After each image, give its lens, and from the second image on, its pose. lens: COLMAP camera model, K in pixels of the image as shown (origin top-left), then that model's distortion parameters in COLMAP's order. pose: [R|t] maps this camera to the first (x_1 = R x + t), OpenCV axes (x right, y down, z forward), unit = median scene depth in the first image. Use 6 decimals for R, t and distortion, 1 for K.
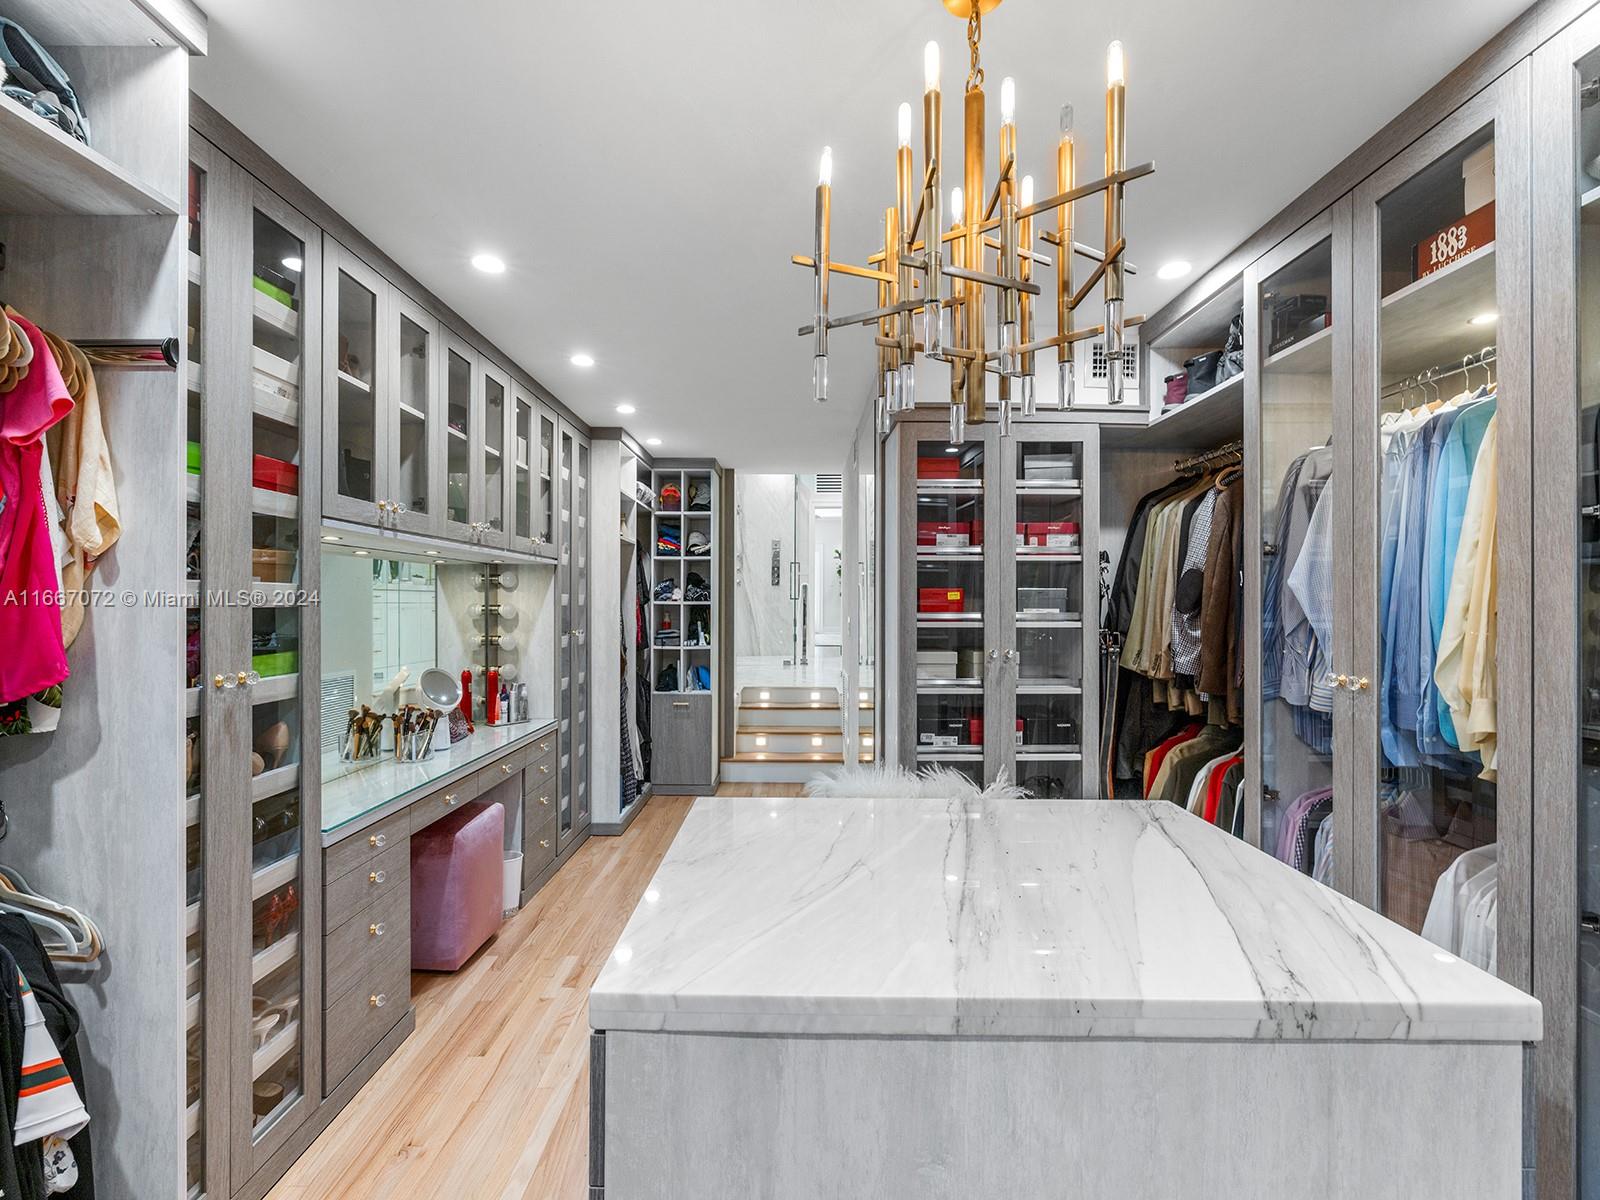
lens RADIAL K [[668.4, 0, 799.3], [0, 668.4, 599.9], [0, 0, 1]] dist [-0.004435, 0.001567]
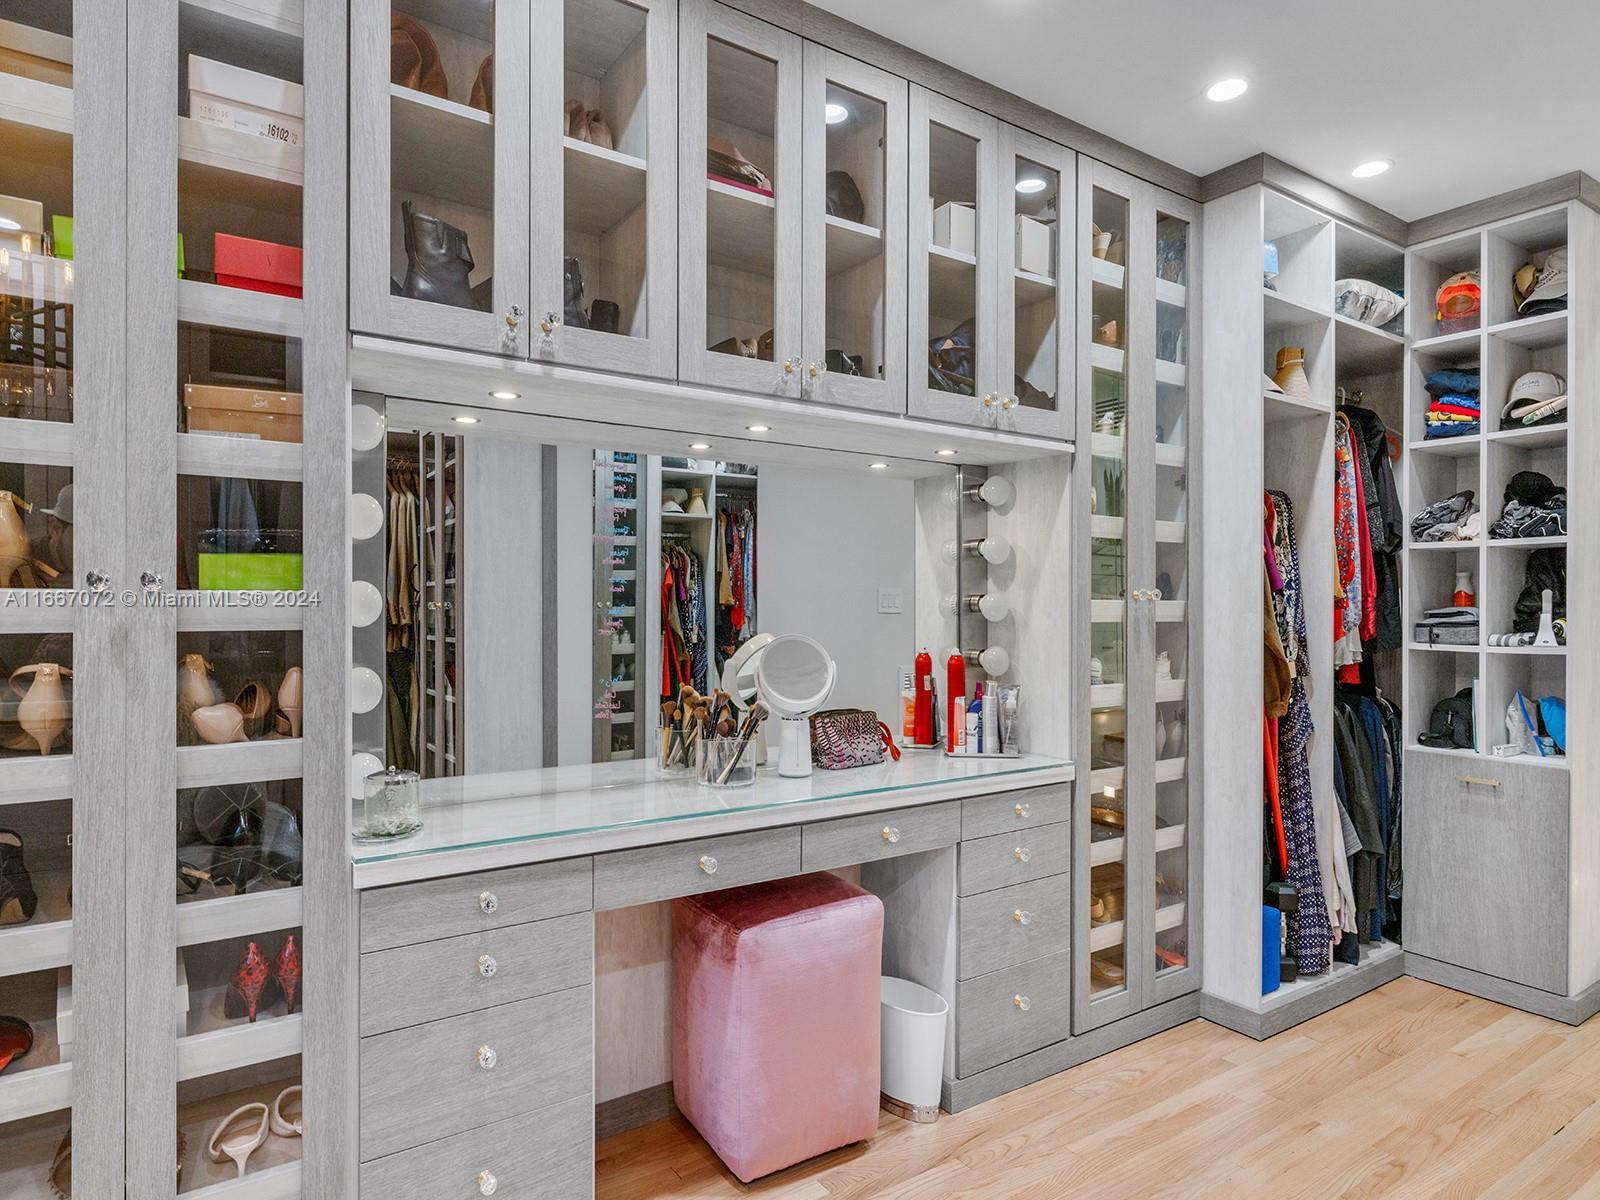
lens RADIAL K [[888.9, 0, 790.7], [0, 888.9, 606.1], [0, 0, 1]] dist [-0.012758, 0.001484]
pose [[0.538153, 0.000288, -0.842847, 0.071702], [0.000409, 1.000000, 0.000603, 0.053367], [0.842847, -0.000669, 0.538153, 0.403062]]
